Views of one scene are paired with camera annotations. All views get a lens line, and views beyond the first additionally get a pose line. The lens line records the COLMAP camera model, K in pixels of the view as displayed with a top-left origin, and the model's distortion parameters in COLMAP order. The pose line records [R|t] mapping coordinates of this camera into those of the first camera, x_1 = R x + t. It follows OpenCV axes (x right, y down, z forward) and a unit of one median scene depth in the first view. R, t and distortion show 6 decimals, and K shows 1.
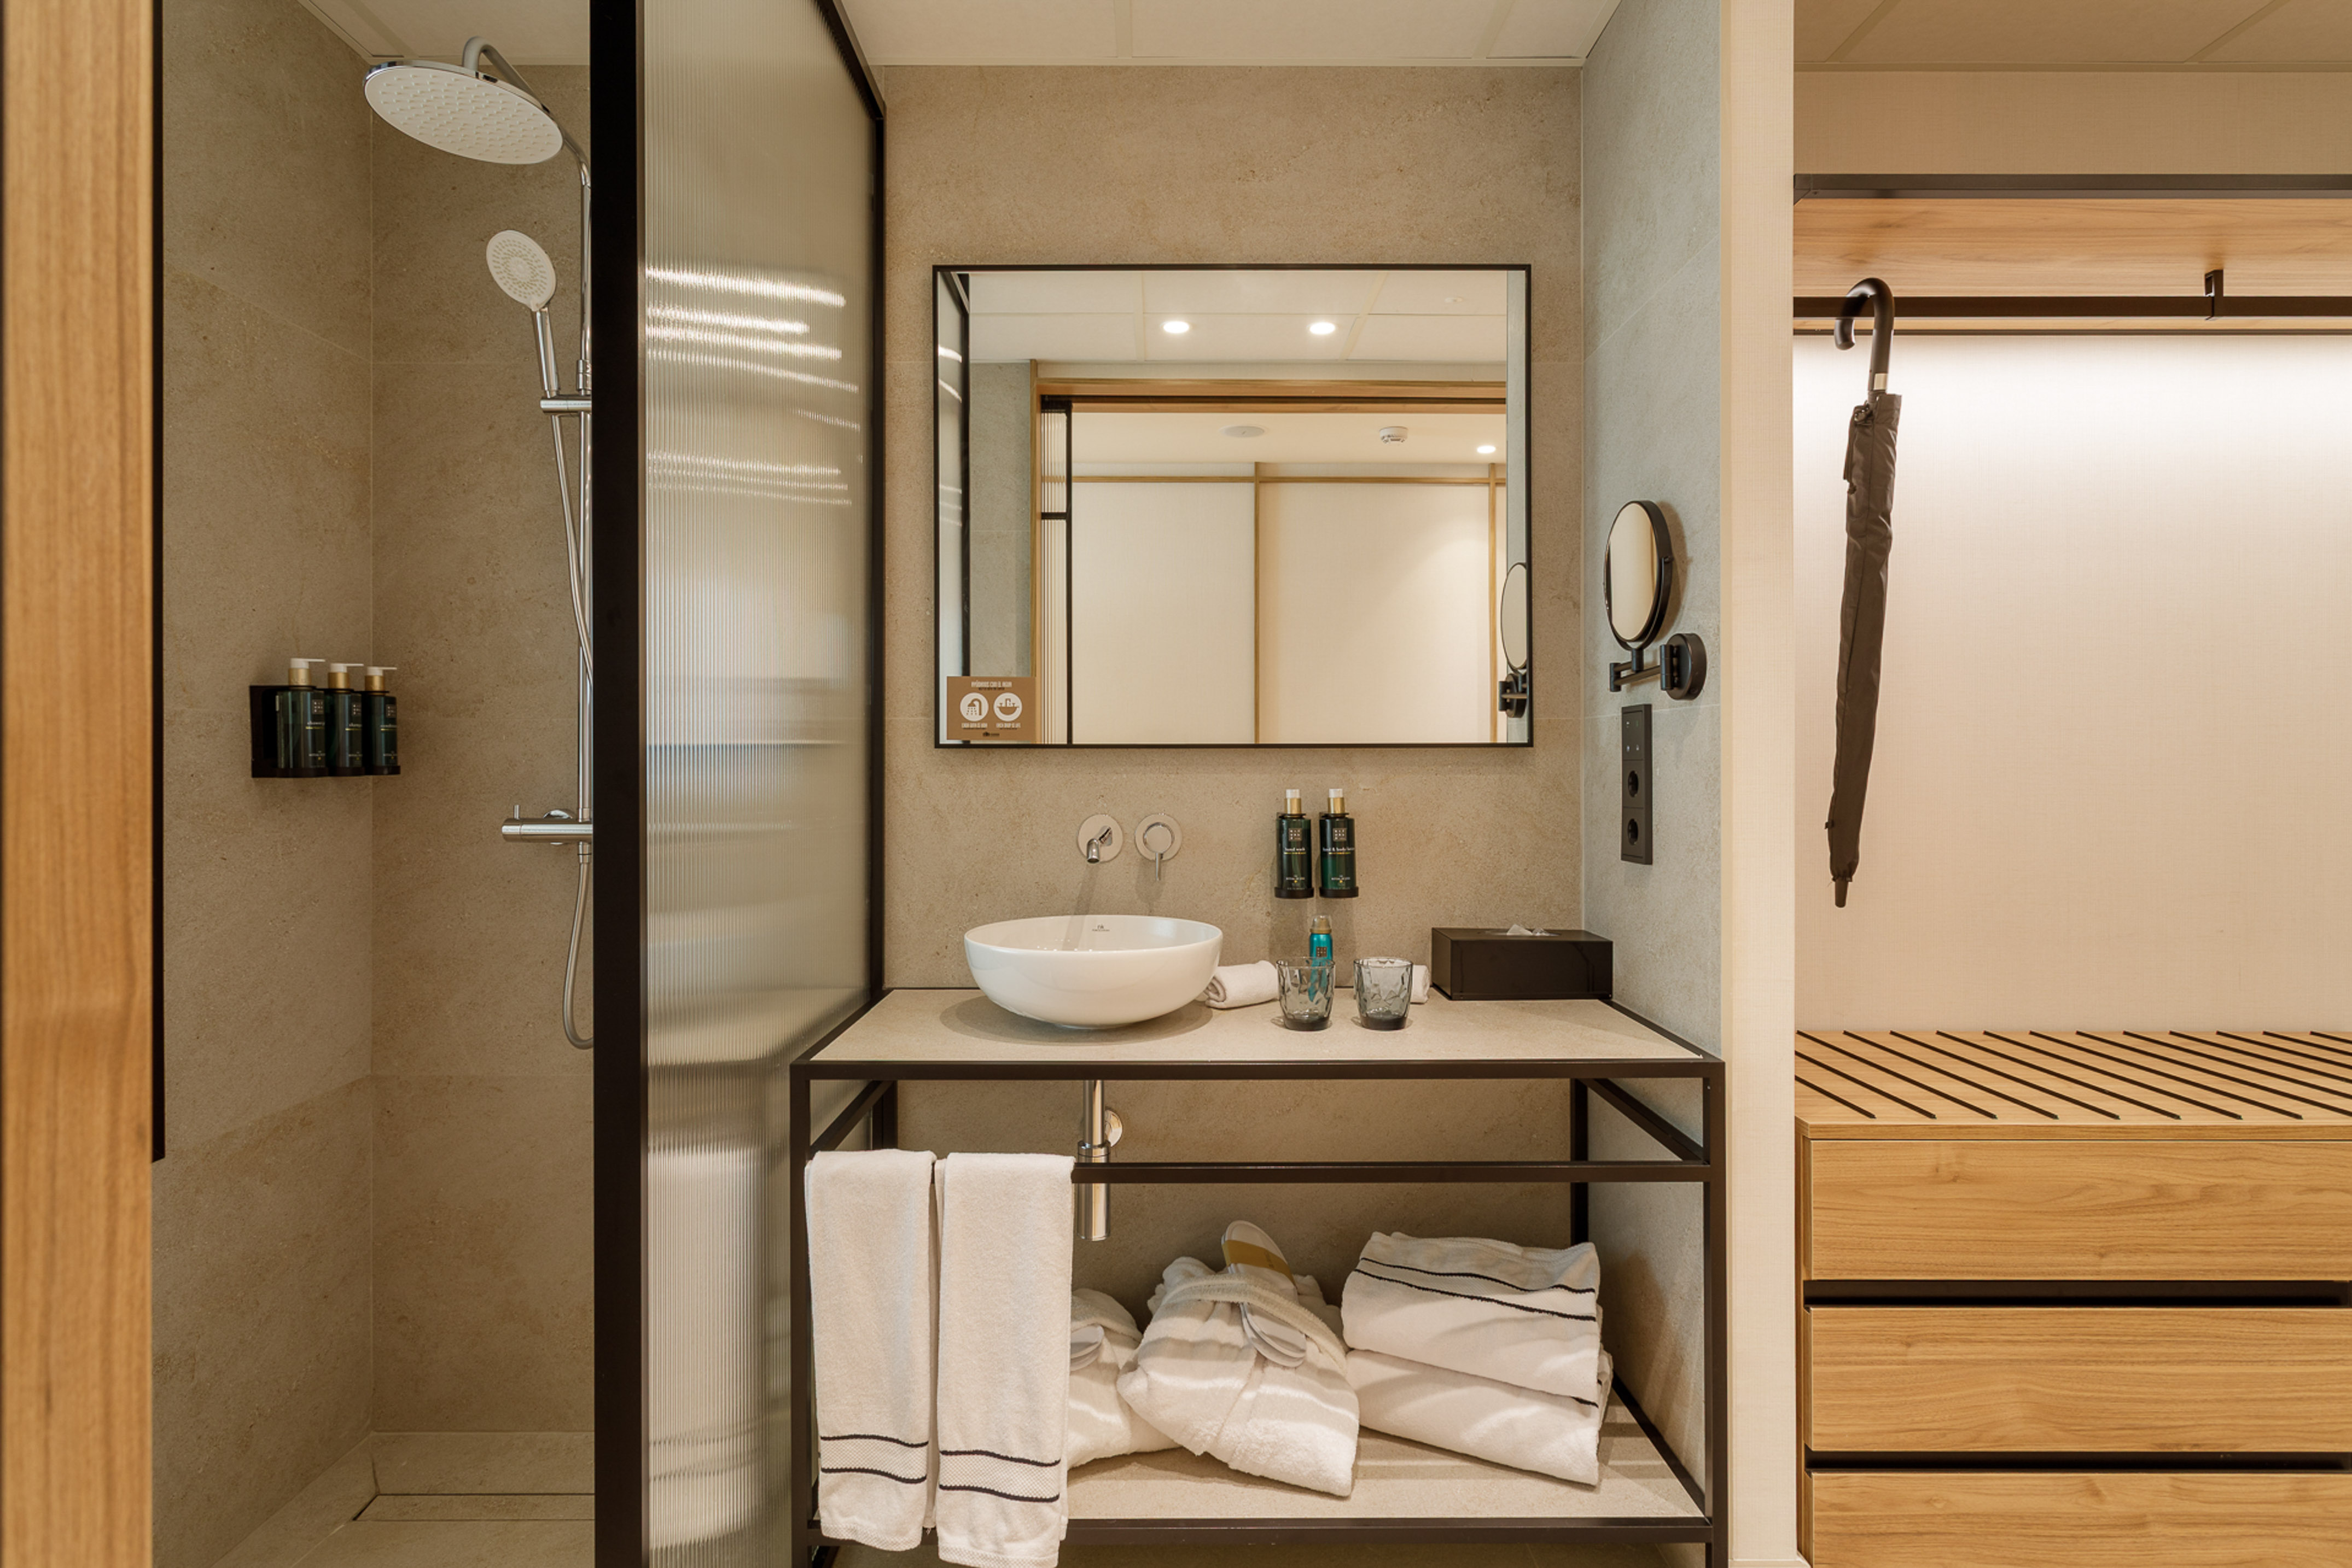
lens RADIAL K [[1183.0, 0, 1154.1], [0, 1183.0, 751.9], [0, 0, 1]] dist [-0.002374, 0.000687]
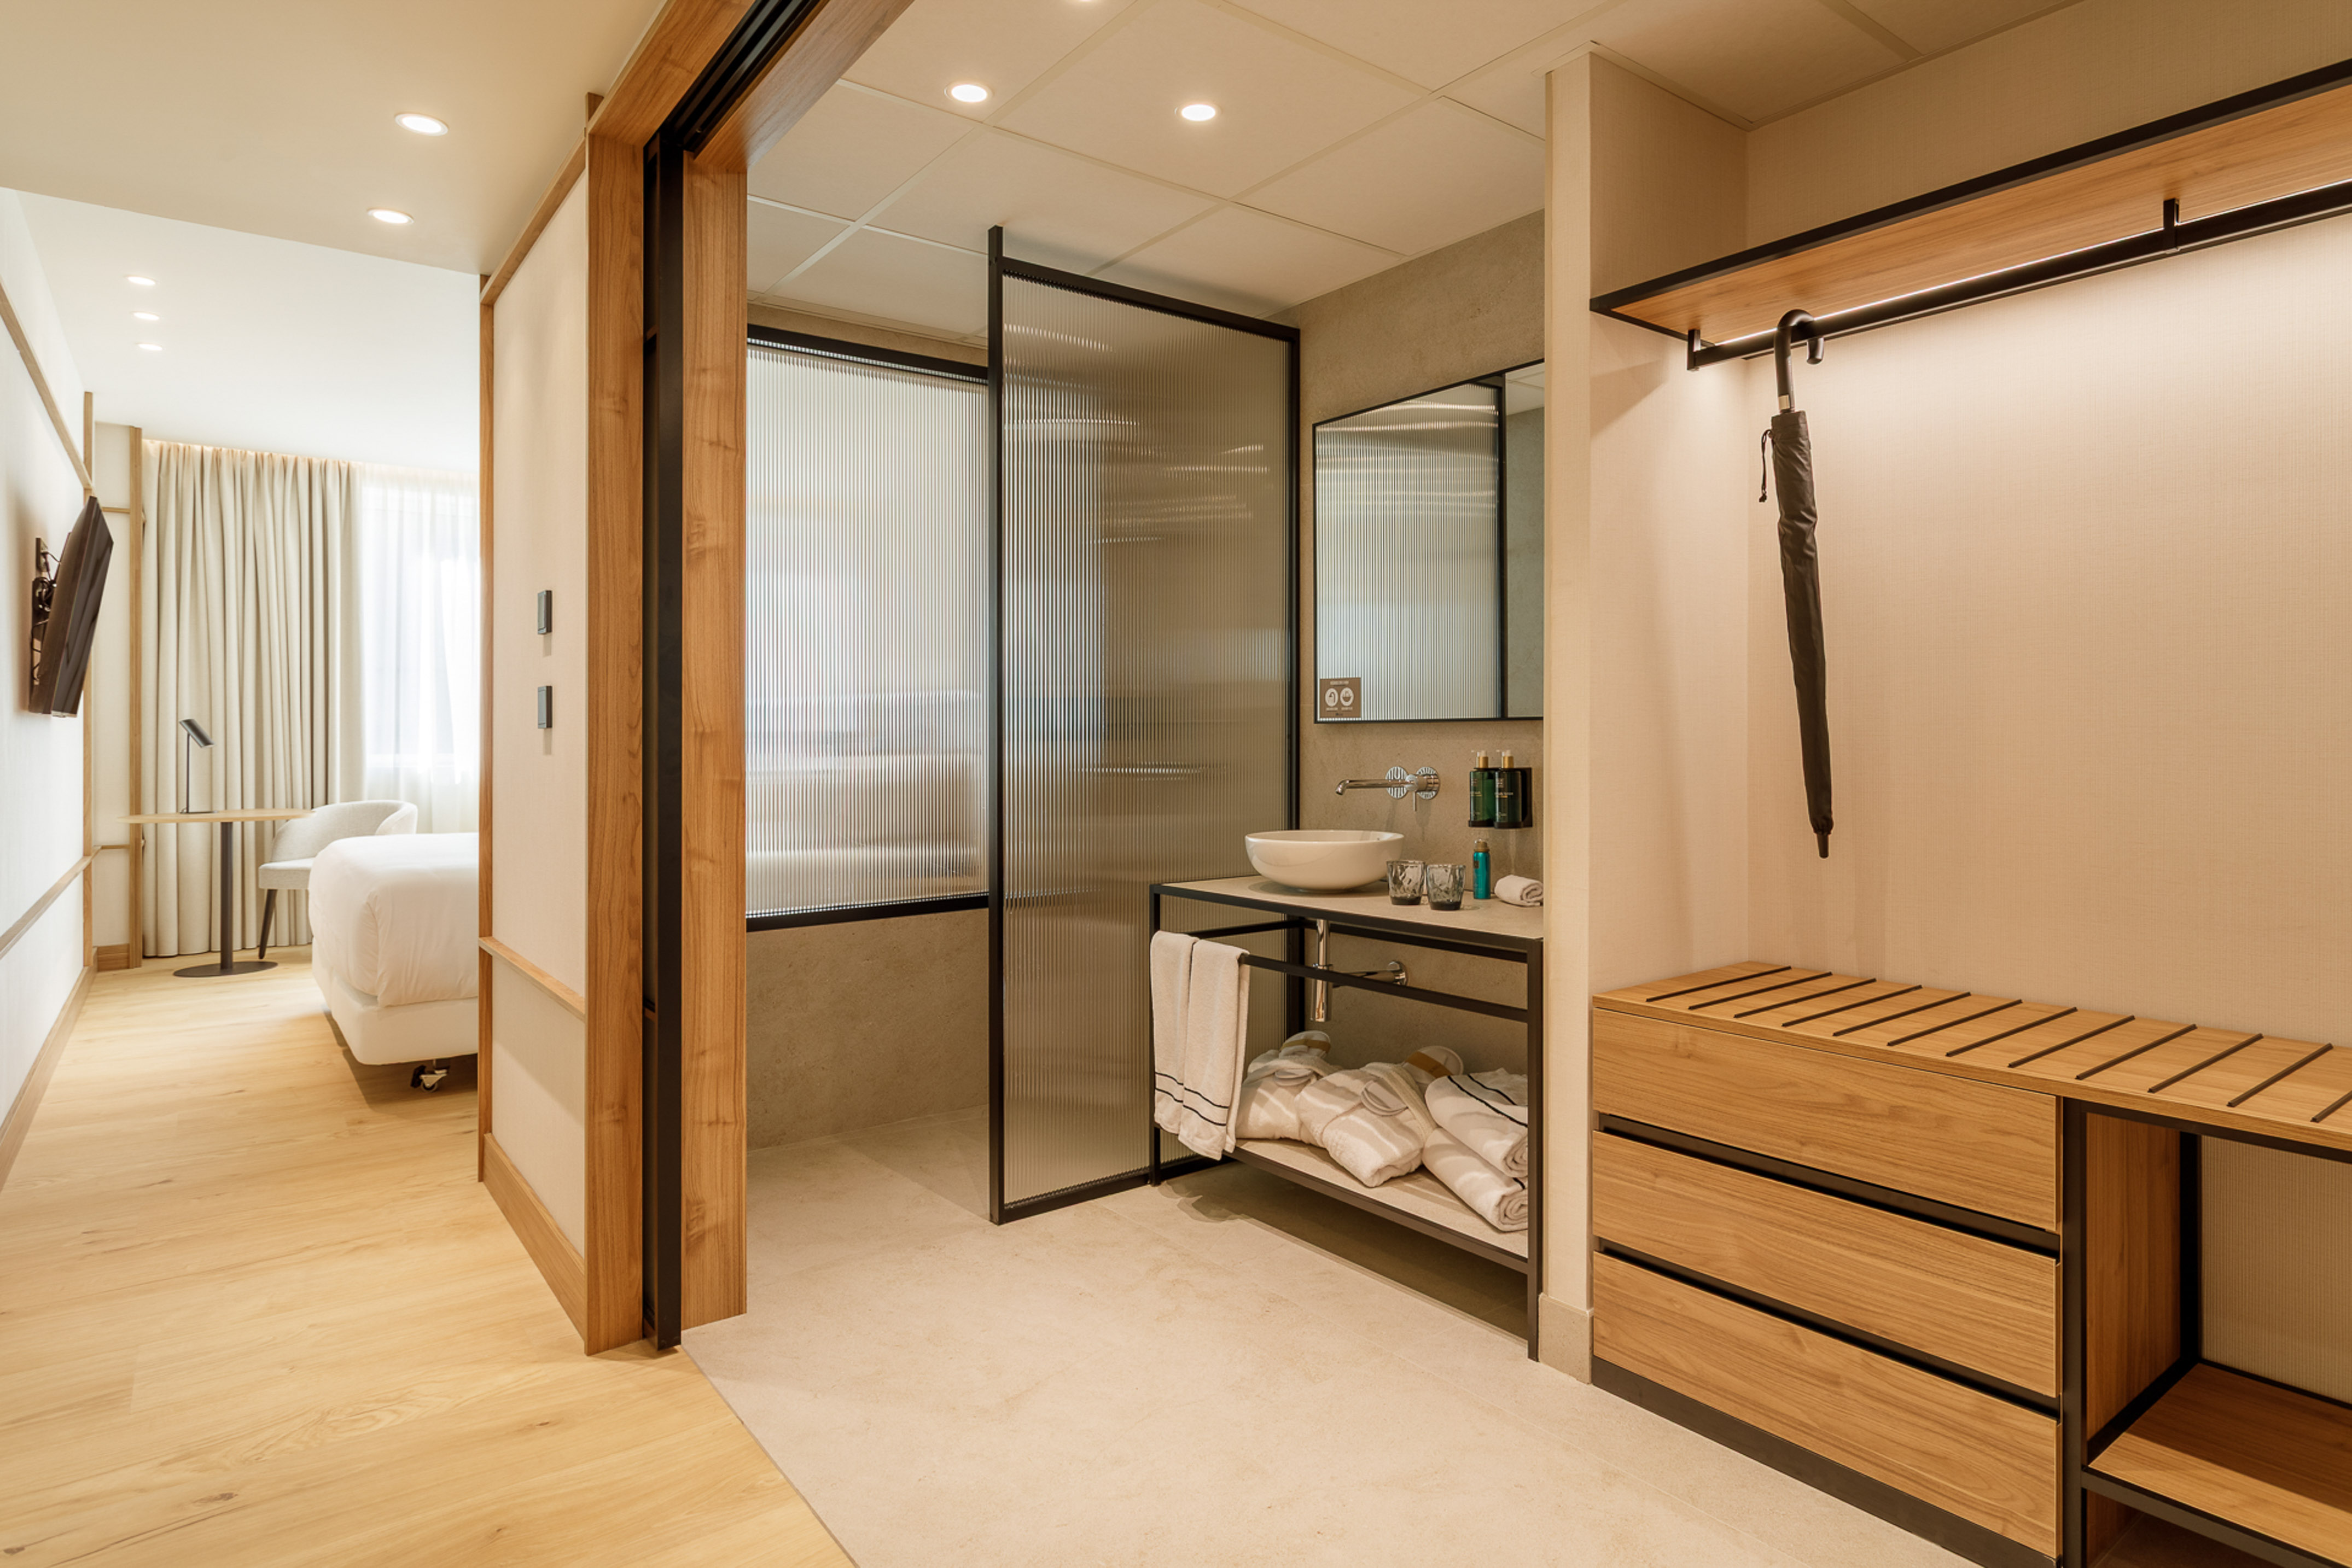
lens RADIAL K [[1308.5, 0, 1229.7], [0, 1308.5, 705.9], [0, 0, 1]] dist [0.004100, -0.000152]
pose [[0.629215, -0.019516, -0.776986, 1.470422], [0.012457, 0.999810, -0.015025, -0.001961], [0.777131, -0.000225, 0.629339, -0.277929]]
